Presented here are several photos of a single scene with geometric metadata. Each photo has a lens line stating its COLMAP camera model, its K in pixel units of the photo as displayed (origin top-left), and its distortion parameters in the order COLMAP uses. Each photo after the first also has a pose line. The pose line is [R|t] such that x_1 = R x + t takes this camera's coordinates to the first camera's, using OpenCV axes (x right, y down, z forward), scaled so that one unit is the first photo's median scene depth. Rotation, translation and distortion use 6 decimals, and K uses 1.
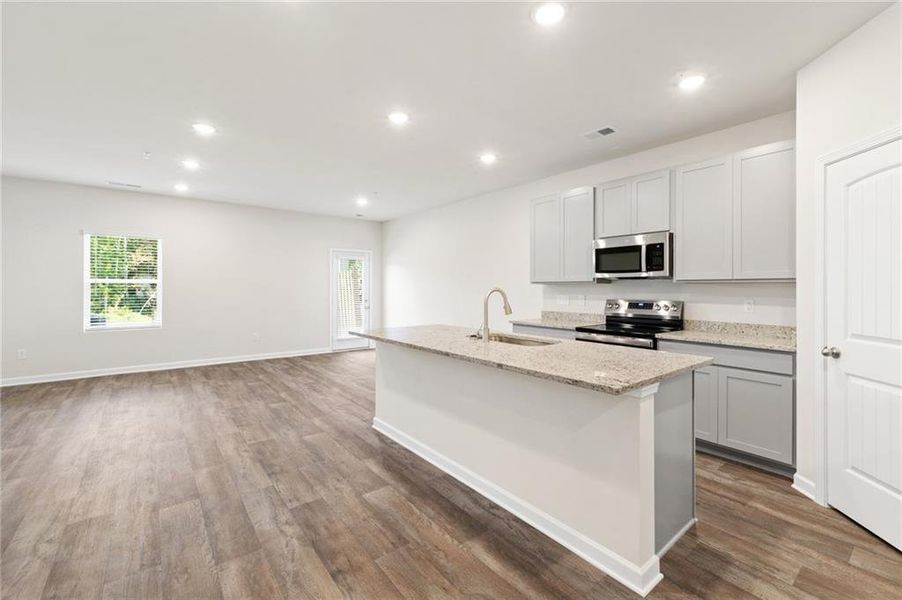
lens RADIAL K [[382.5, 0, 451.8], [0, 382.5, 291.0], [0, 0, 1]] dist [0.009003, 0.000953]
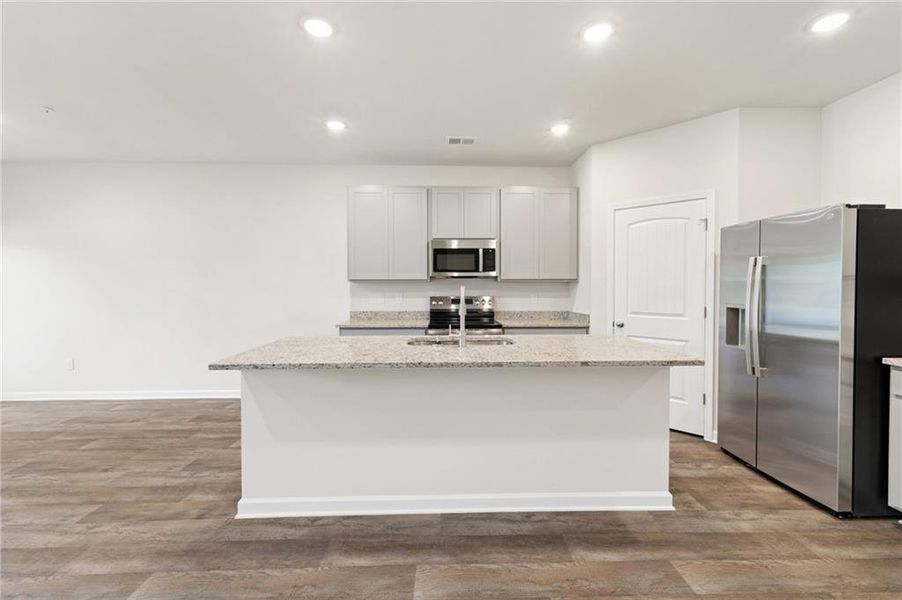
lens RADIAL K [[382.5, 0, 450.2], [0, 382.5, 295.1], [0, 0, 1]] dist [0.009003, 0.000953]
pose [[0.599412, -0.020947, 0.800166, -0.488284], [0.008797, 0.999770, 0.019582, -0.003005], [-0.800392, -0.004699, 0.599459, 0.378389]]
